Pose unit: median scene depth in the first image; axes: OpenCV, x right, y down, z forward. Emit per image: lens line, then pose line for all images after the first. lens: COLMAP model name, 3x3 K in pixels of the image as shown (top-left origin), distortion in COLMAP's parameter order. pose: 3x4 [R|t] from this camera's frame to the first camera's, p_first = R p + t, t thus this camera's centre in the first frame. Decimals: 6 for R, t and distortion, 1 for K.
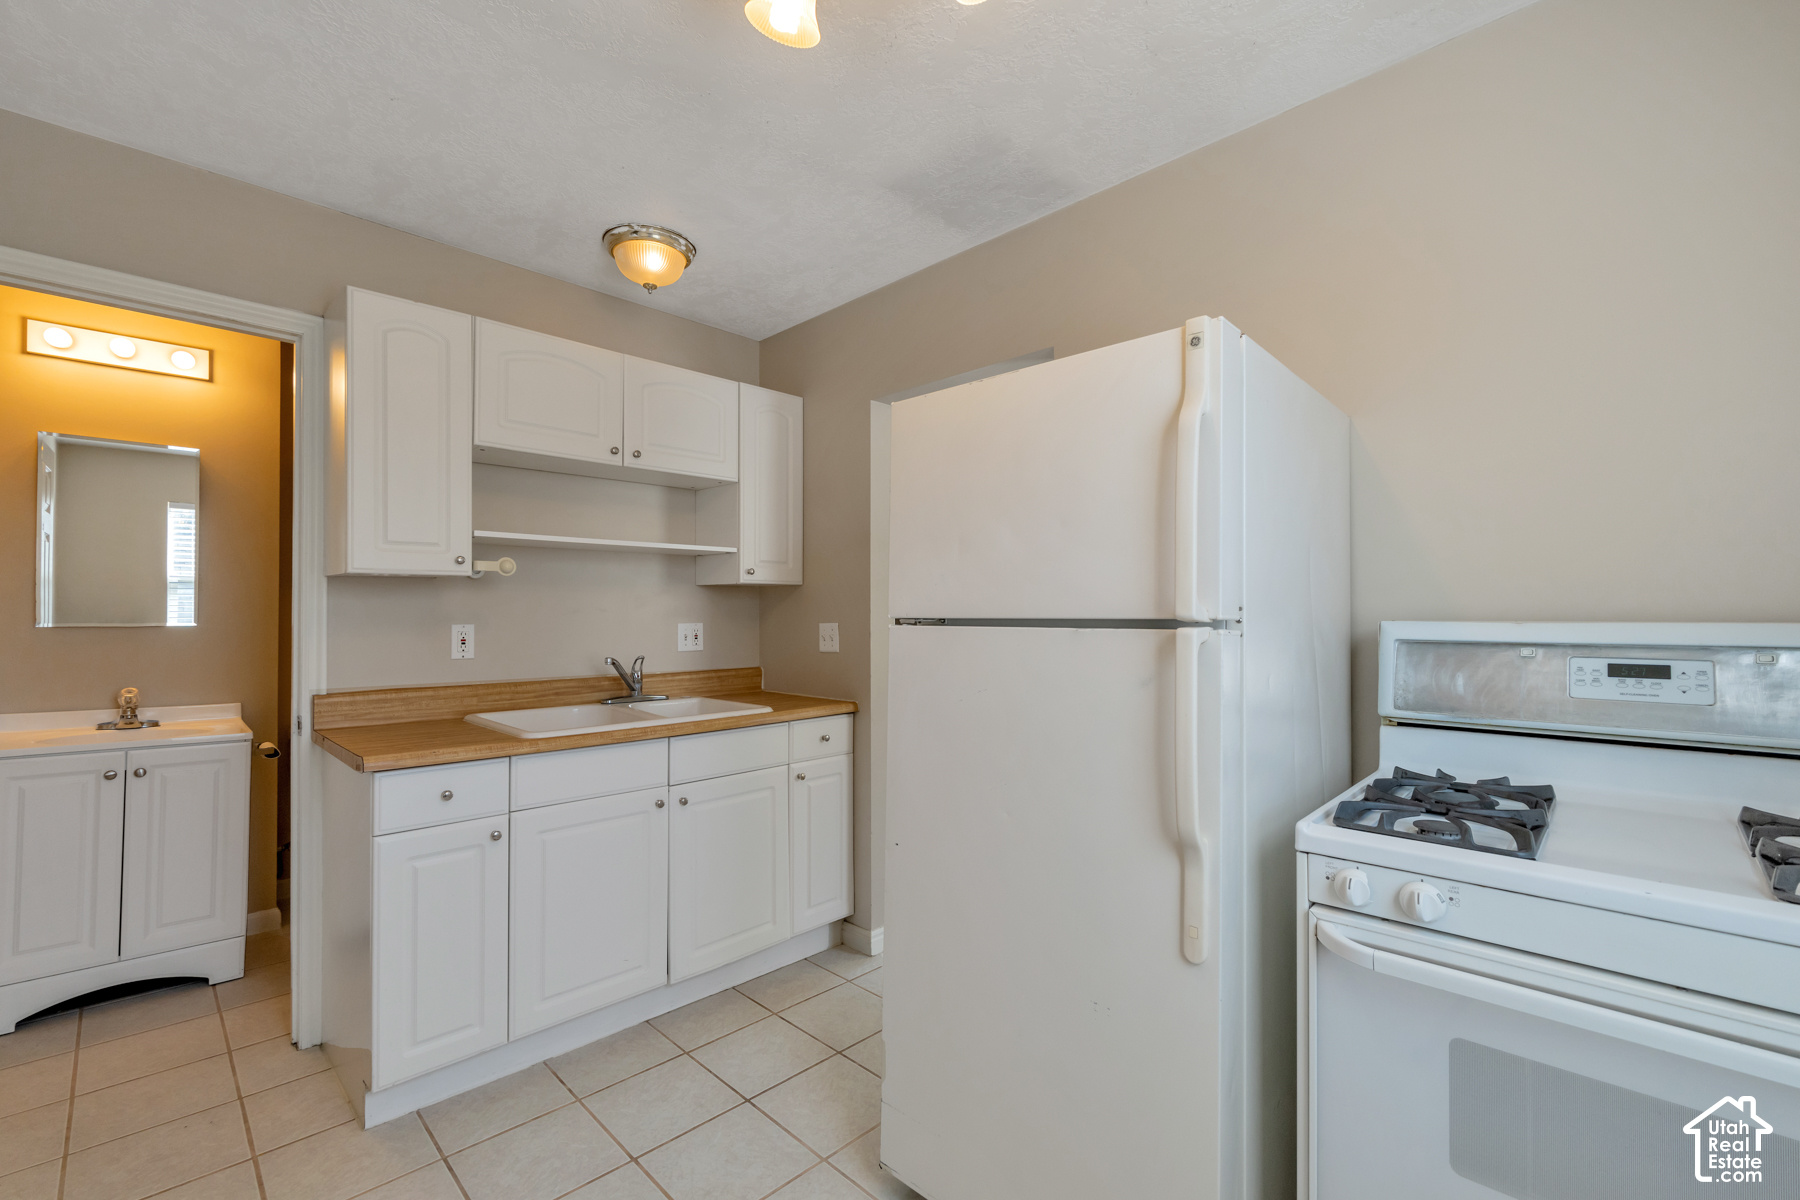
lens RADIAL K [[789.9, 0, 907.7], [0, 789.9, 606.5], [0, 0, 1]] dist [-0.003691, -0.000345]
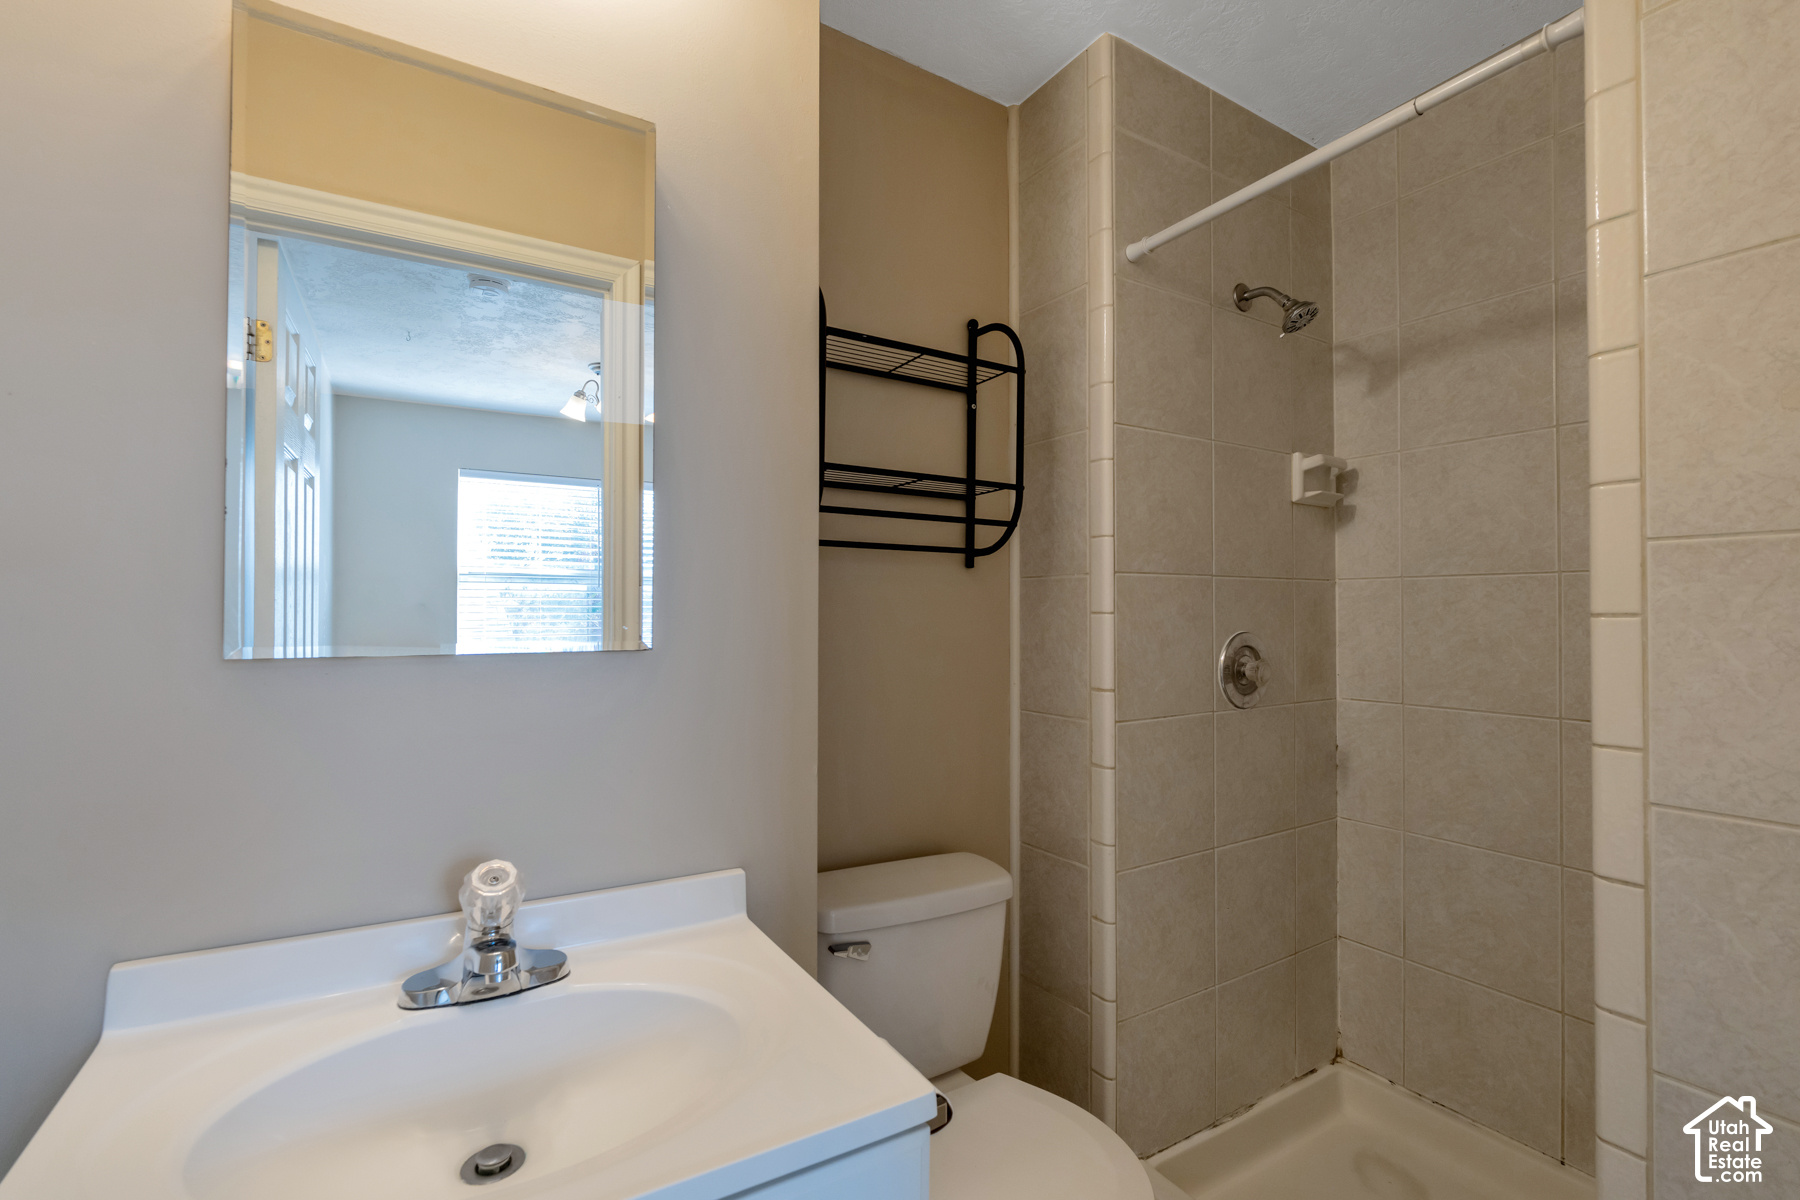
lens RADIAL K [[789.9, 0, 909.6], [0, 789.9, 602.3], [0, 0, 1]] dist [-0.003691, -0.000345]
pose [[0.977989, -0.003216, -0.208630, -0.772617], [0.002819, 0.999994, -0.002196, 0.004074], [0.208635, 0.001560, 0.977992, 0.740400]]
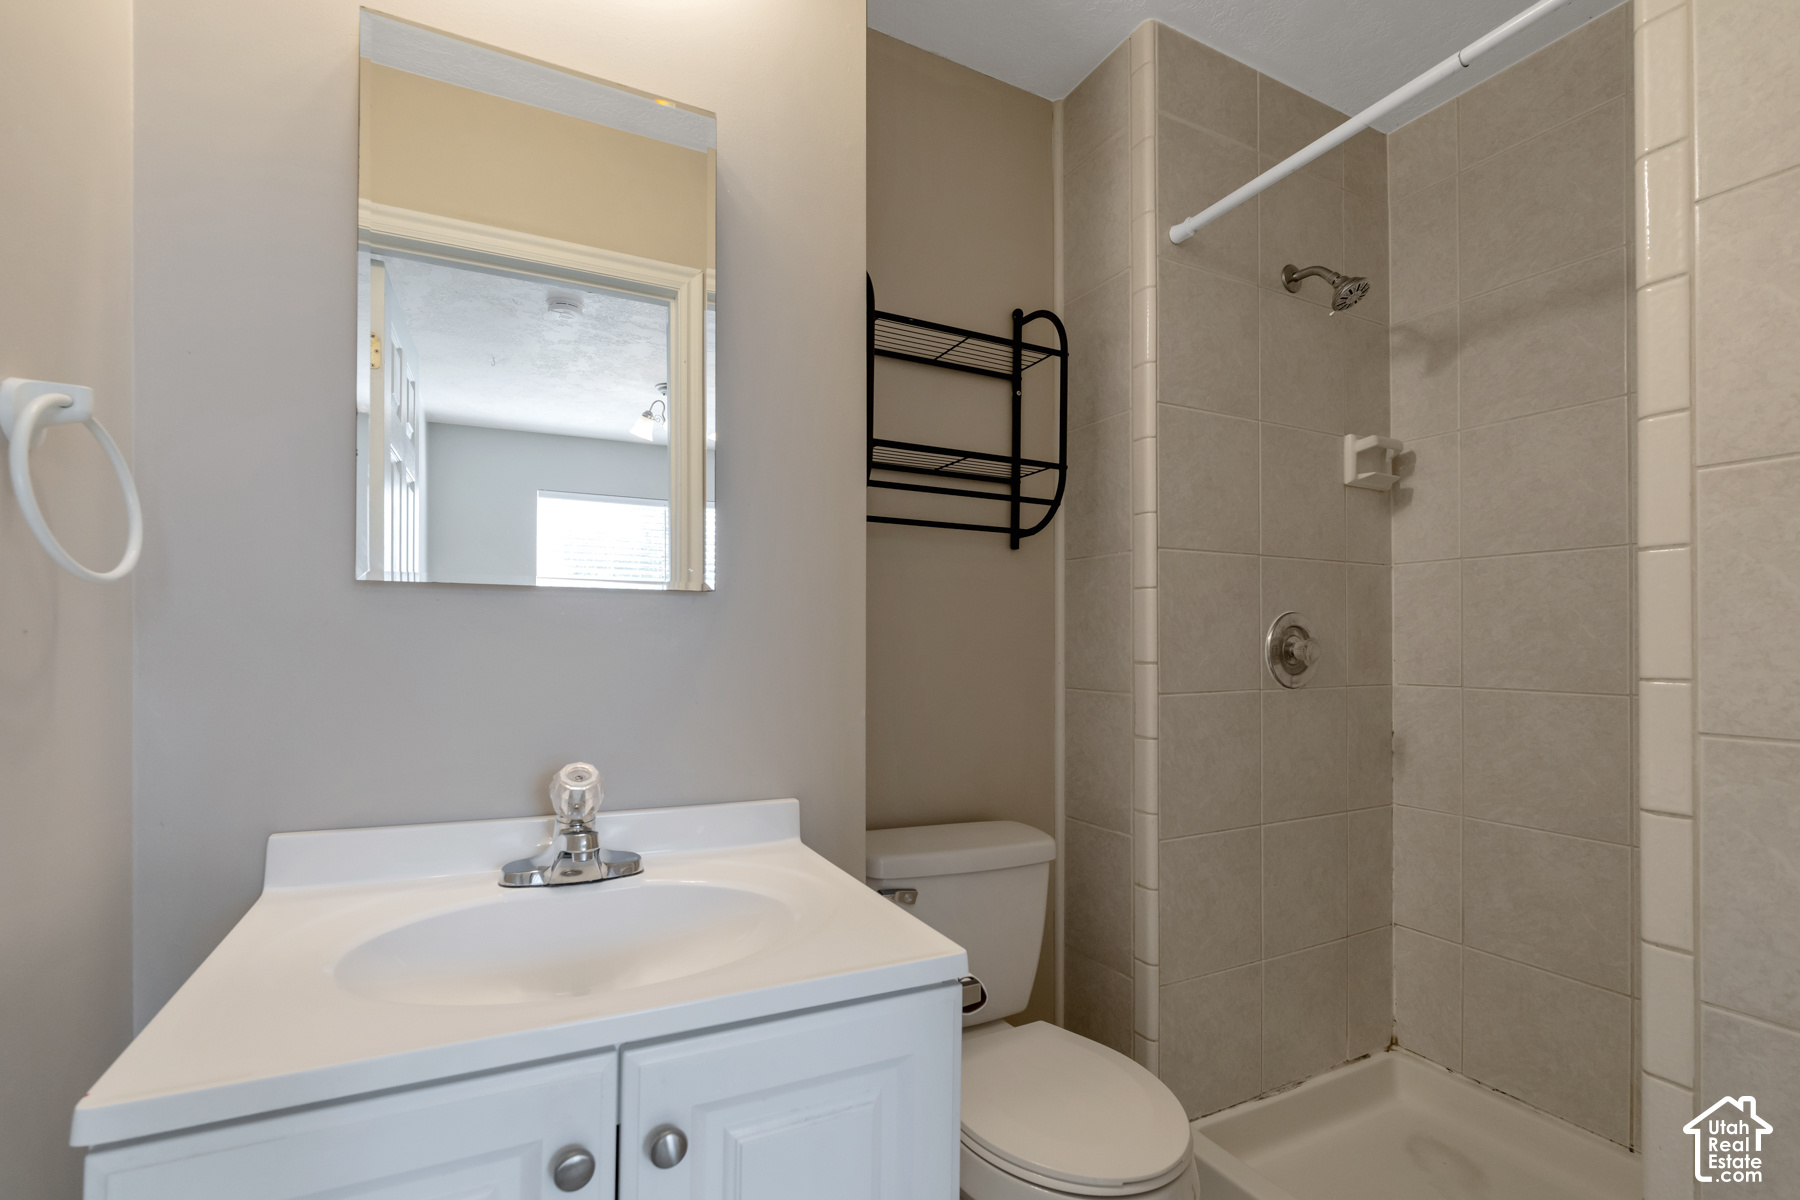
lens RADIAL K [[789.9, 0, 895.7], [0, 789.9, 645.5], [0, 0, 1]] dist [-0.003691, -0.000345]
pose [[0.955083, -0.004596, -0.296302, -0.758659], [0.005221, 0.999986, 0.001316, 0.052247], [0.296292, -0.002804, 0.955093, 0.716820]]
